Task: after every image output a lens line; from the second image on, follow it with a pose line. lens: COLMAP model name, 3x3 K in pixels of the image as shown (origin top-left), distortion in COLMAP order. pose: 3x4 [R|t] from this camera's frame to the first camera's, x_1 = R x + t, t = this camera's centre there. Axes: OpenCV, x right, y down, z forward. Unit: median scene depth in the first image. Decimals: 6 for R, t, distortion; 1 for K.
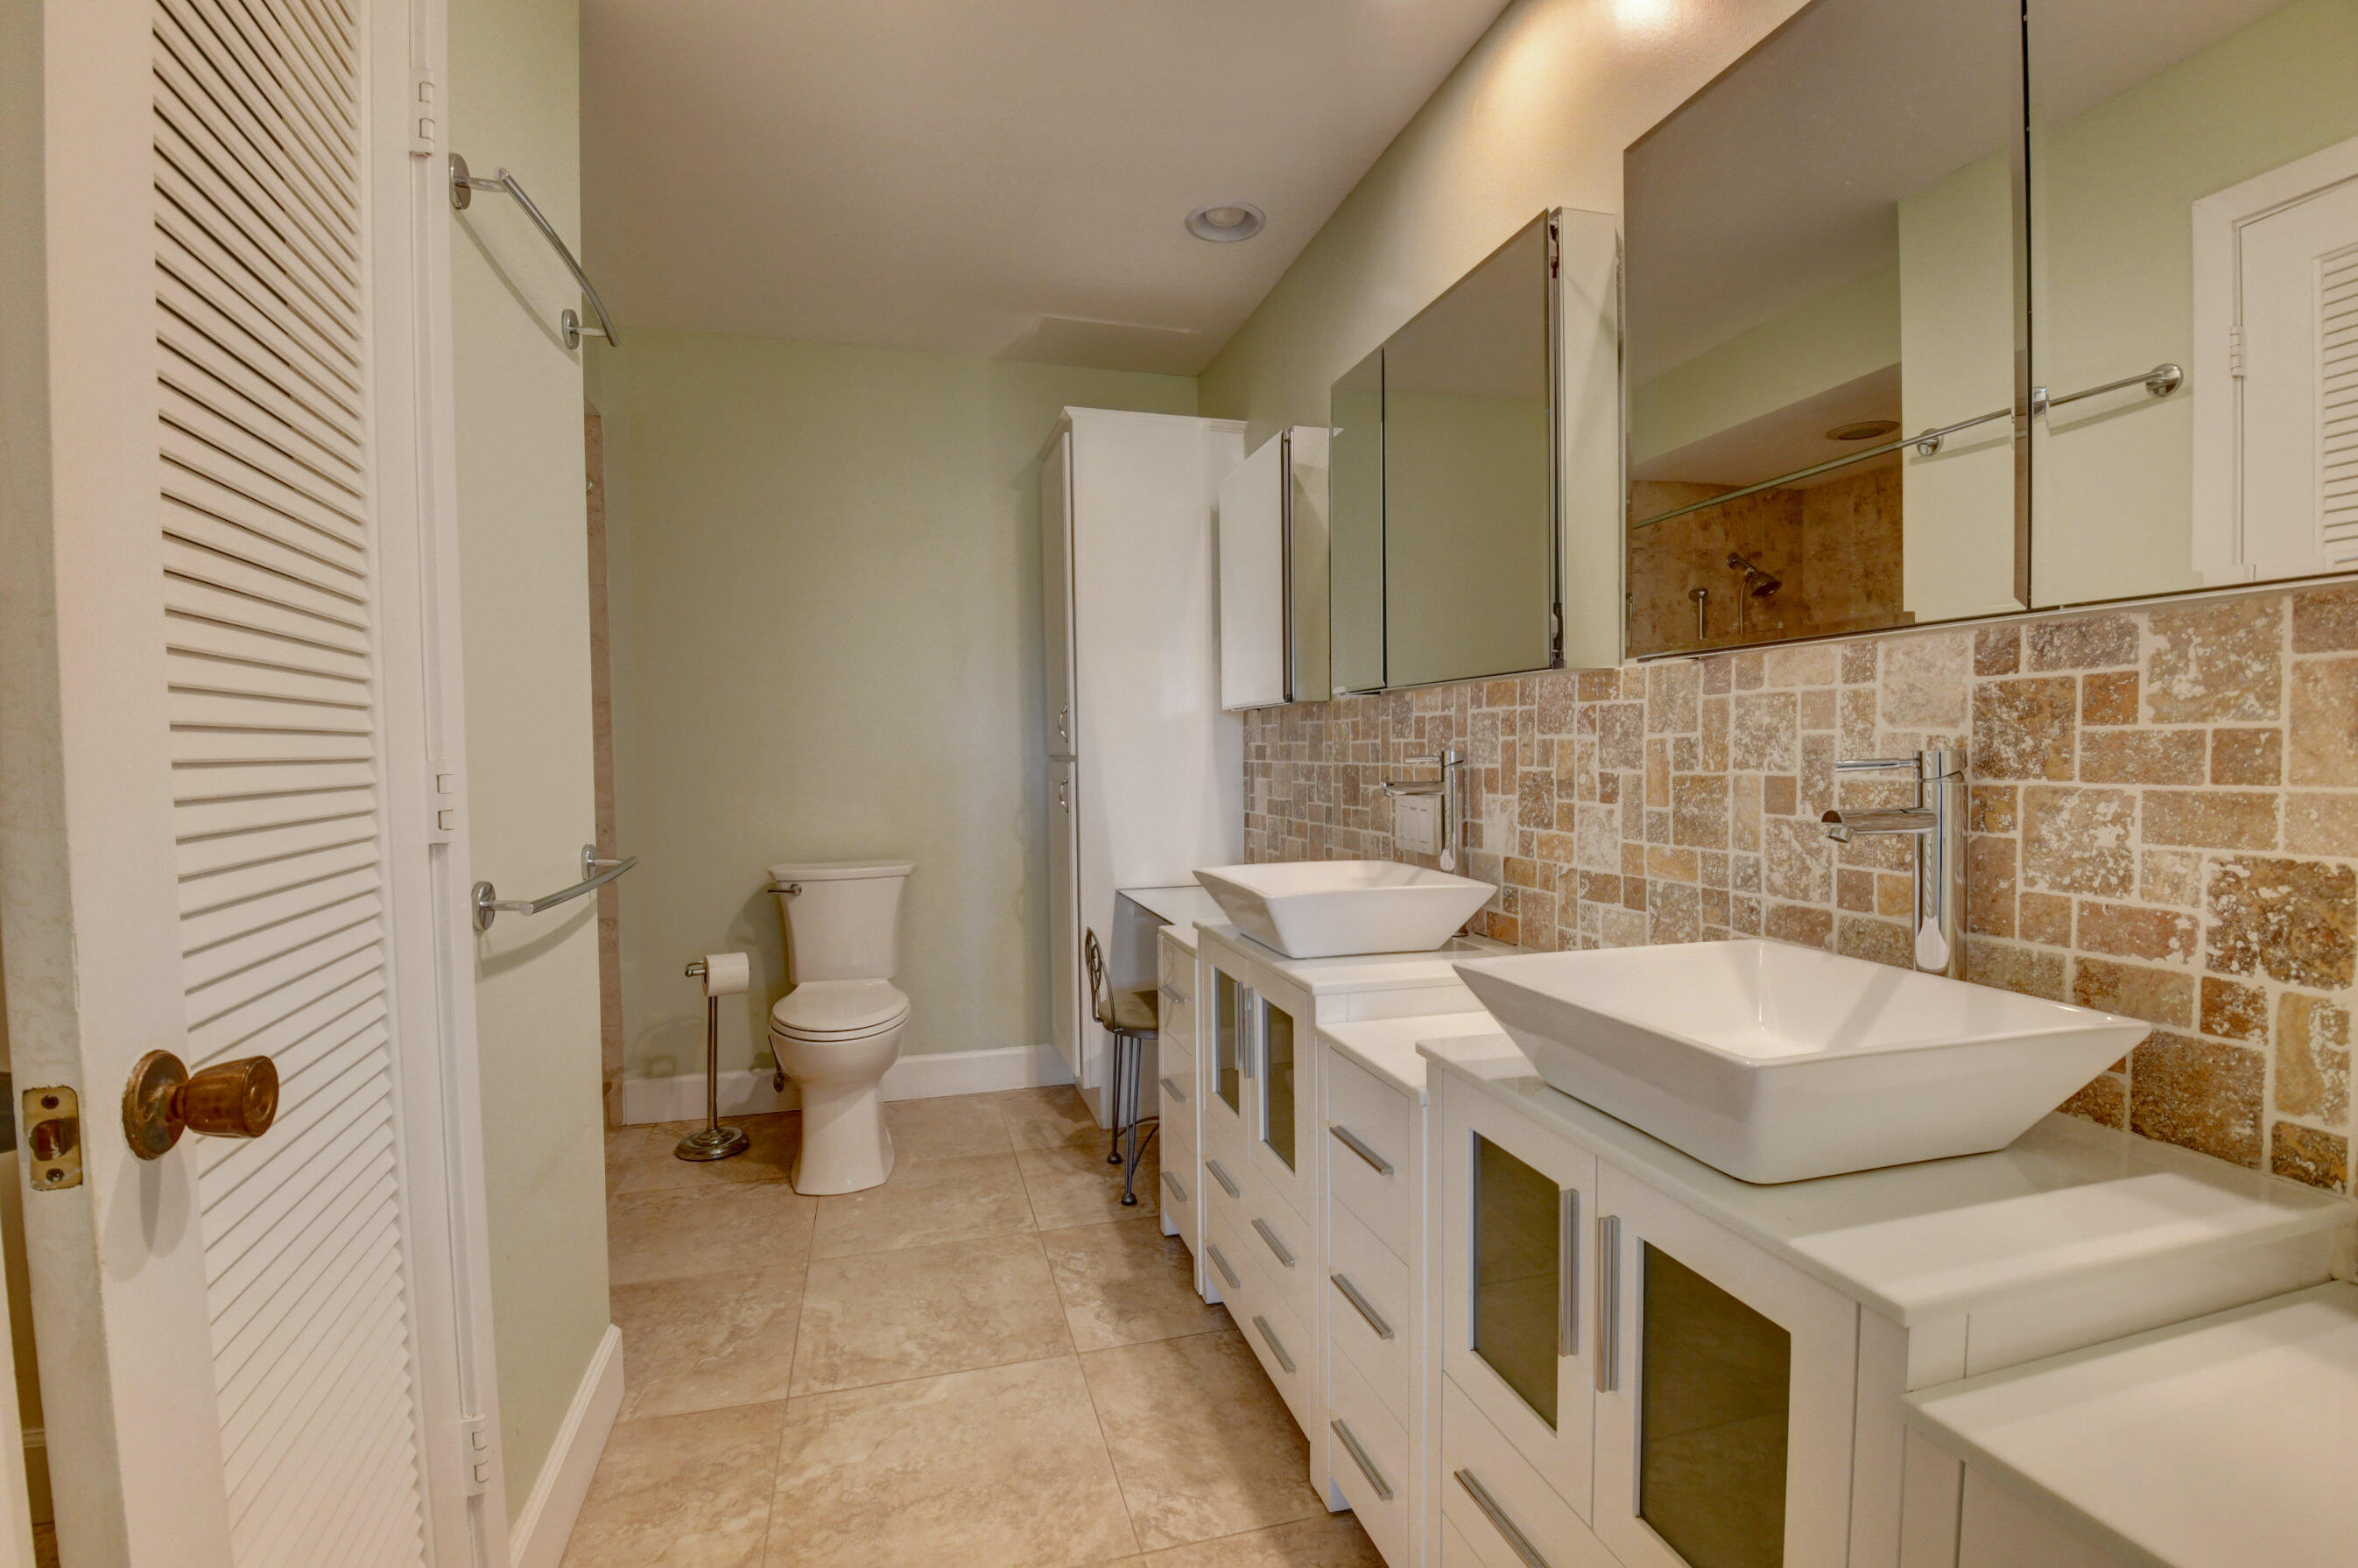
lens RADIAL K [[1036.2, 0, 1176.8], [0, 1036.2, 785.6], [0, 0, 1]] dist [0.004076, -0.017010]
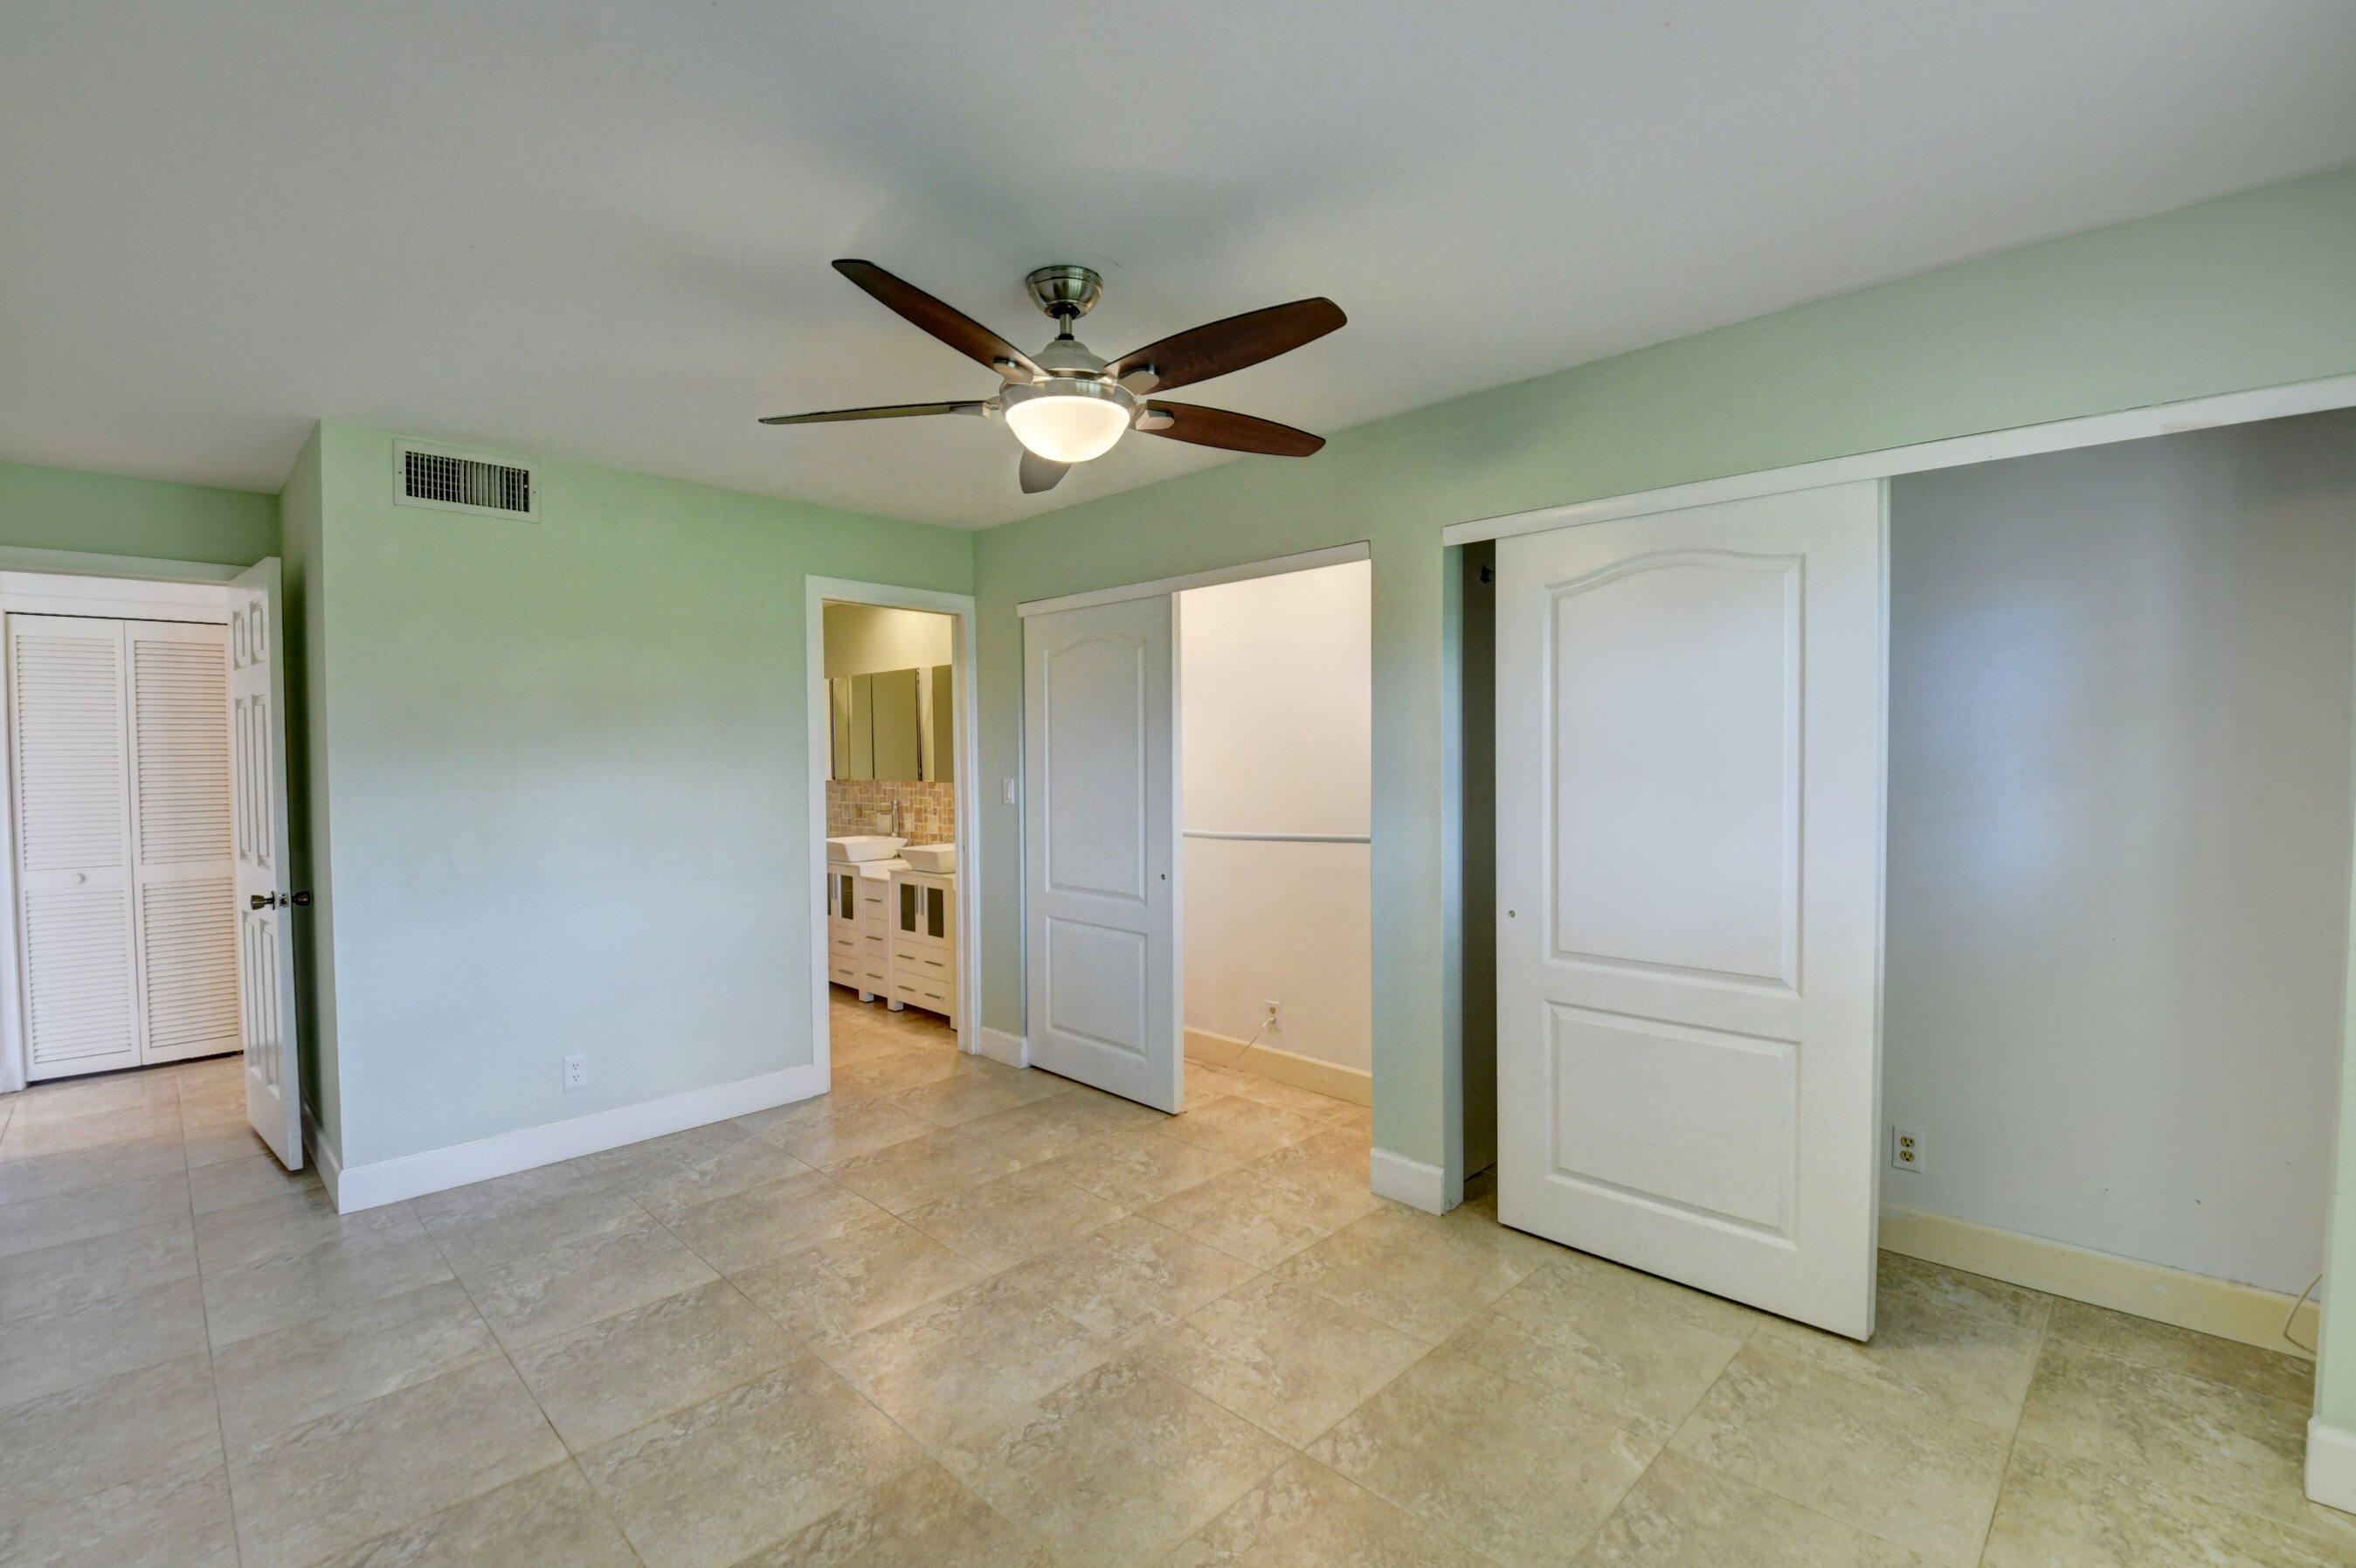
lens RADIAL K [[1035.4, 0, 1175.8], [0, 1035.4, 785.6], [0, 0, 1]] dist [0.004076, -0.017010]
pose [[0.868487, -0.017536, 0.495402, -0.670929], [0.021330, 0.999770, -0.002003, -0.063381], [-0.495253, 0.012306, 0.868662, -2.620174]]
